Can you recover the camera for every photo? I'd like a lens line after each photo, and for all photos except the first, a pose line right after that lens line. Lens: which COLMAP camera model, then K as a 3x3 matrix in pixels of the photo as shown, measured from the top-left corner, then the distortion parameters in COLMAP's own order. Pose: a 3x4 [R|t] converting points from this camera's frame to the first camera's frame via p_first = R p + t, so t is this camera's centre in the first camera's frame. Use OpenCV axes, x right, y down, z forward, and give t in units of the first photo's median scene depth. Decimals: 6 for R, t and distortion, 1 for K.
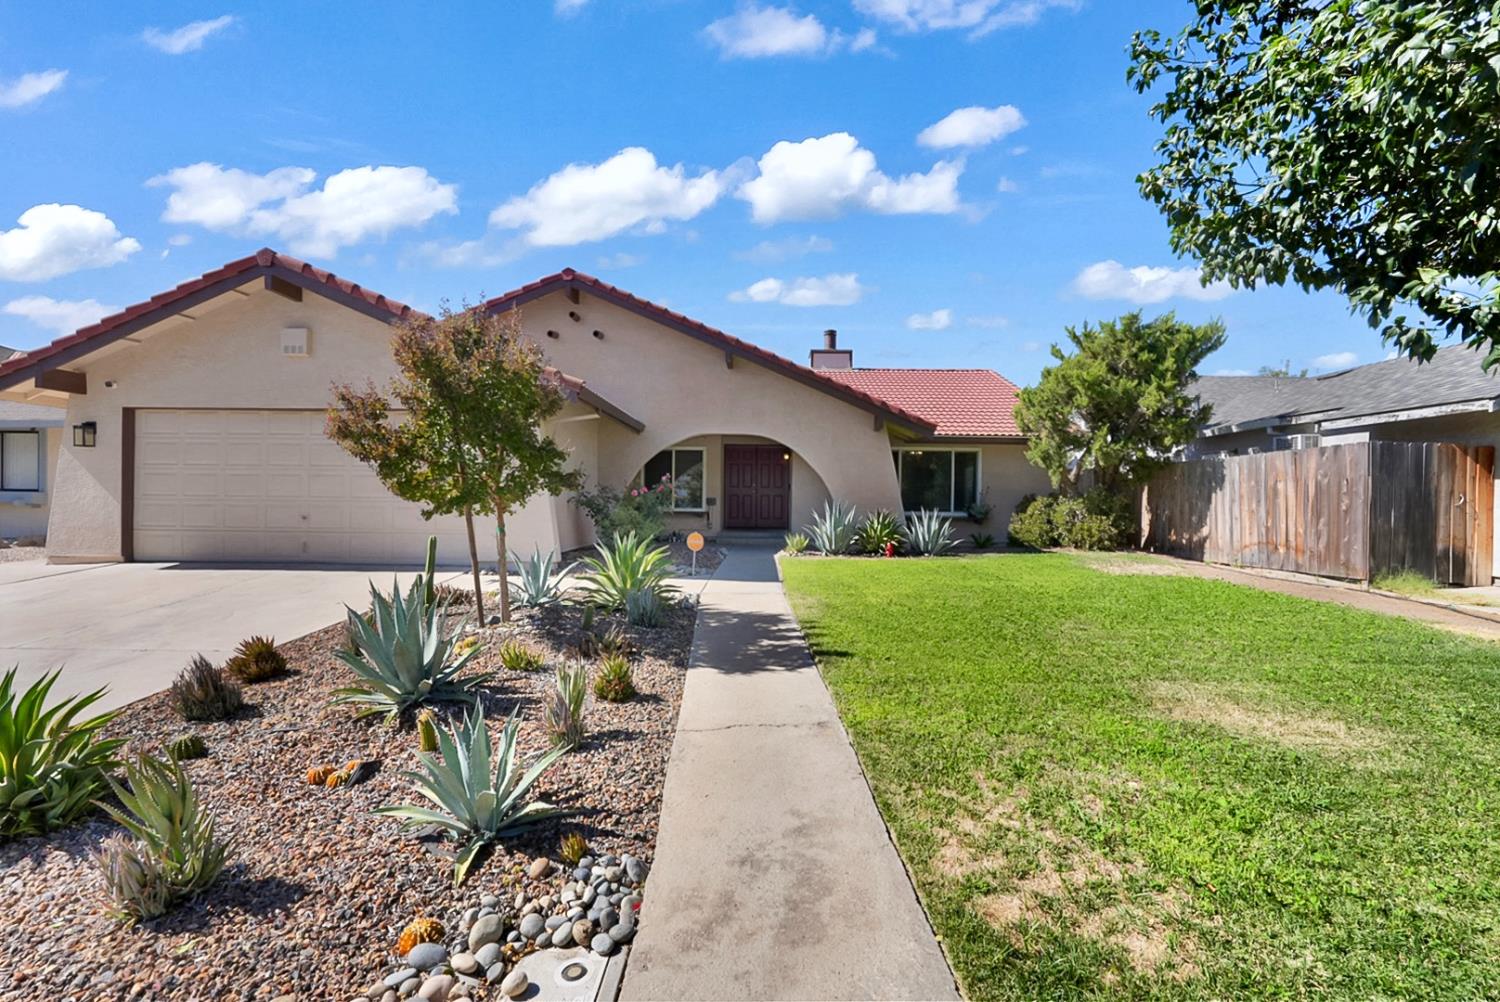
lens RADIAL K [[672.0, 0, 746.7], [0, 672.0, 496.0], [0, 0, 1]] dist [-0.005526, 0.000132]
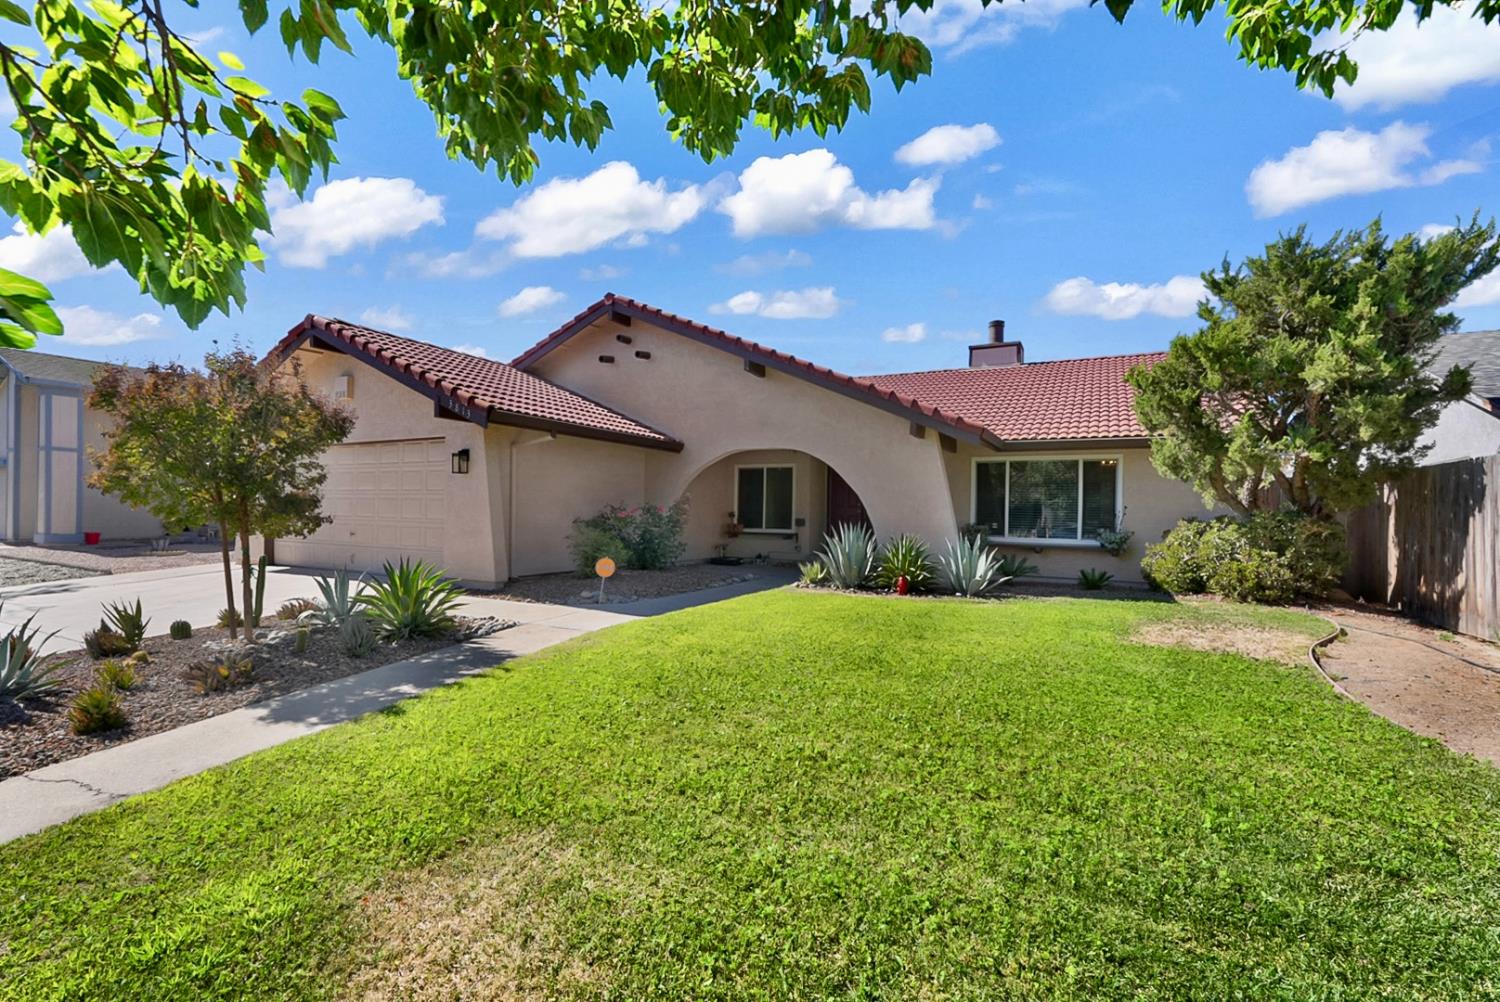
lens RADIAL K [[666.6, 0, 755.0], [0, 666.6, 512.1], [0, 0, 1]] dist [0.000198, 0.000162]
pose [[0.892336, 0.002912, -0.451361, 0.396587], [-0.003929, 0.999991, -0.001315, -0.005809], [0.451354, 0.002946, 0.892340, 0.194787]]
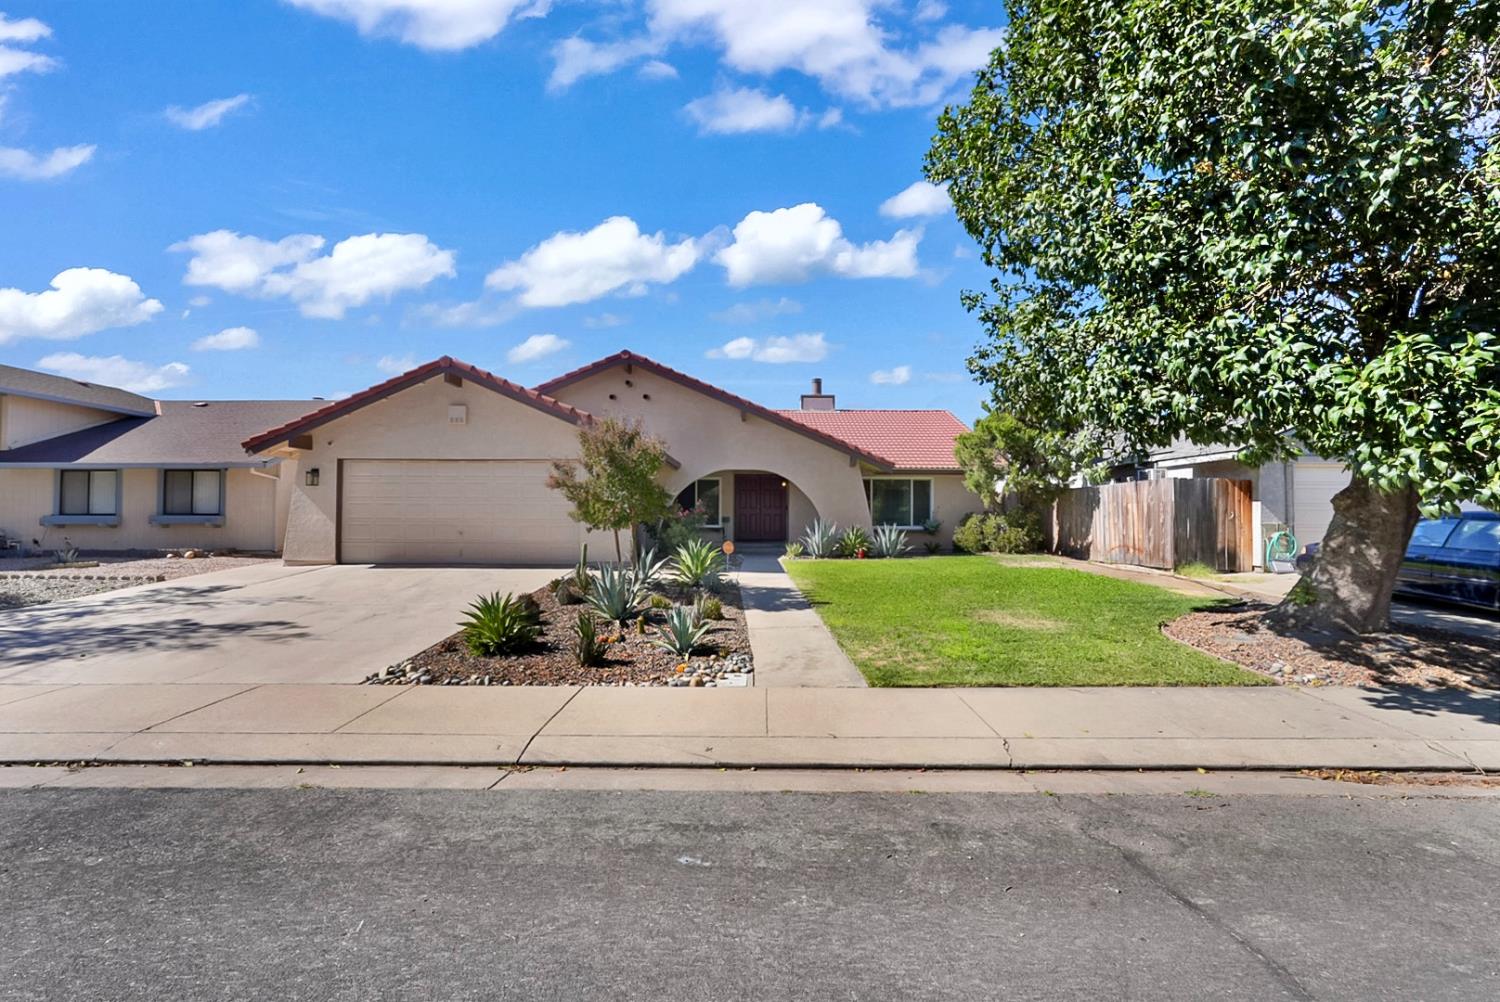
lens RADIAL K [[672.0, 0, 746.7], [0, 672.0, 496.0], [0, 0, 1]] dist [-0.005526, 0.000132]
pose [[0.999813, -0.006418, 0.018239, -0.046486], [0.006846, 0.999701, -0.023494, -0.007761], [-0.018083, 0.023615, 0.999558, -0.369496]]
